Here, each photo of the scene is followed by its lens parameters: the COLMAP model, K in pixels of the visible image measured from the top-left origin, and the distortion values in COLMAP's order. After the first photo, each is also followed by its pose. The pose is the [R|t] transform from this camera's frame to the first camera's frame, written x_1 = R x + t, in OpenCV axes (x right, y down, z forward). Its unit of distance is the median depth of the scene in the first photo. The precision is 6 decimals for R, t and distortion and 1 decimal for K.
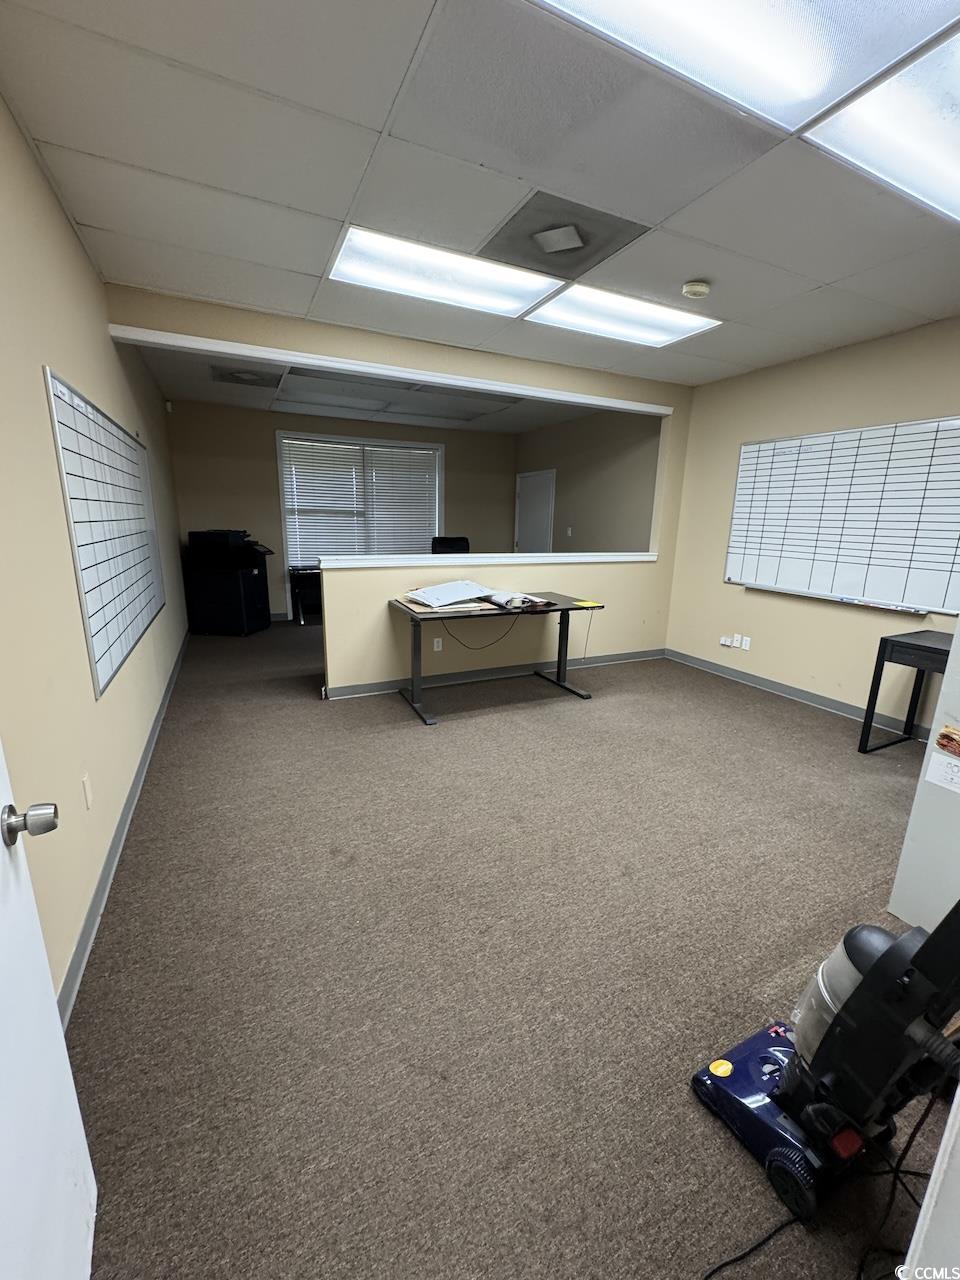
lens RADIAL K [[511.5, 0, 478.8], [0, 511.5, 637.3], [0, 0, 1]] dist [-0.003513, 0.000598]
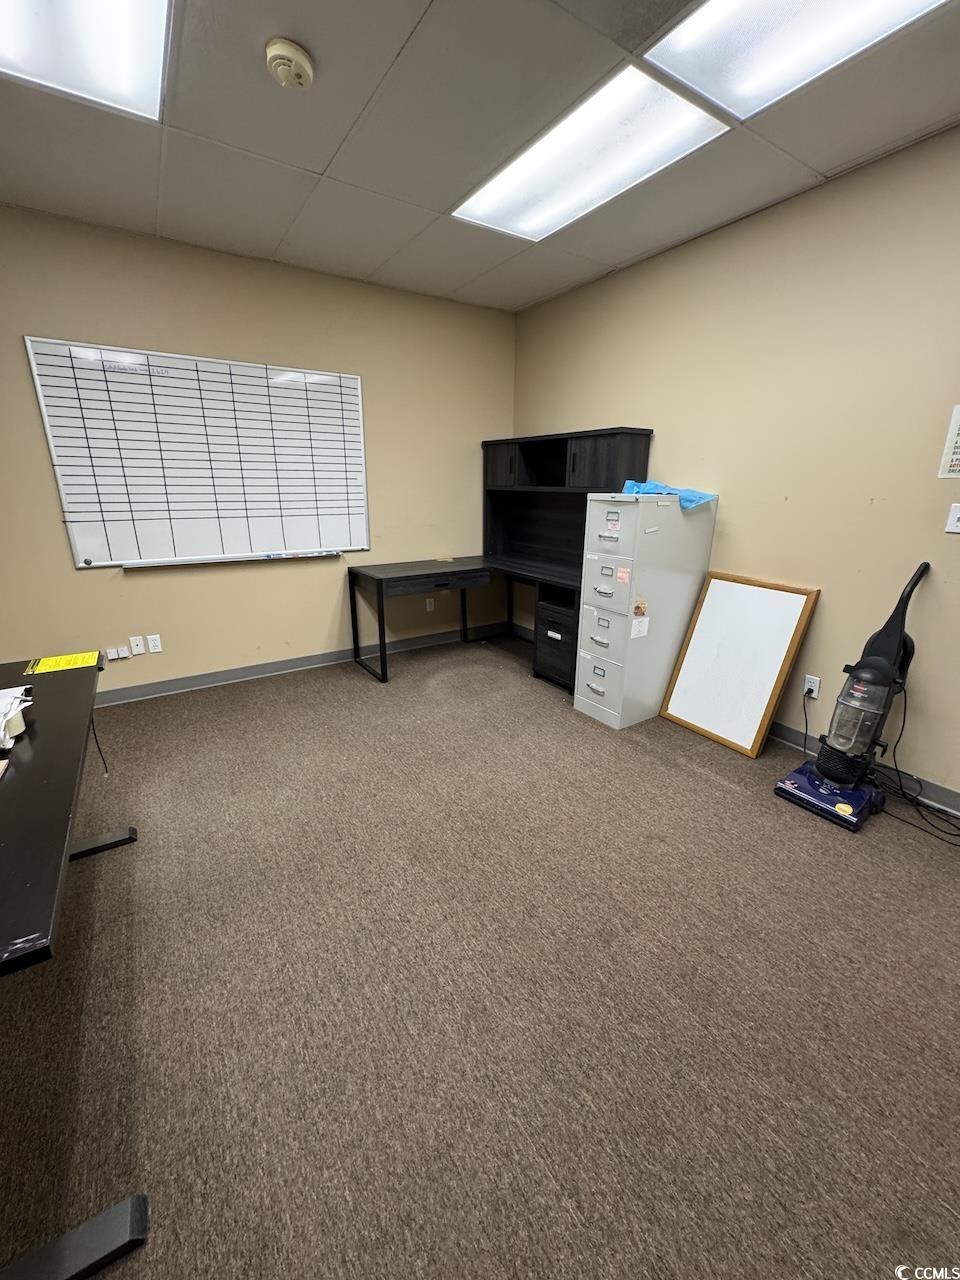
lens RADIAL K [[511.5, 0, 478.0], [0, 511.5, 641.4], [0, 0, 1]] dist [-0.003513, 0.000598]
pose [[-0.127236, -0.315240, 0.940444, -0.259915], [0.218566, 0.915933, 0.336594, -0.162222], [-0.967492, 0.248376, -0.047639, 0.710801]]
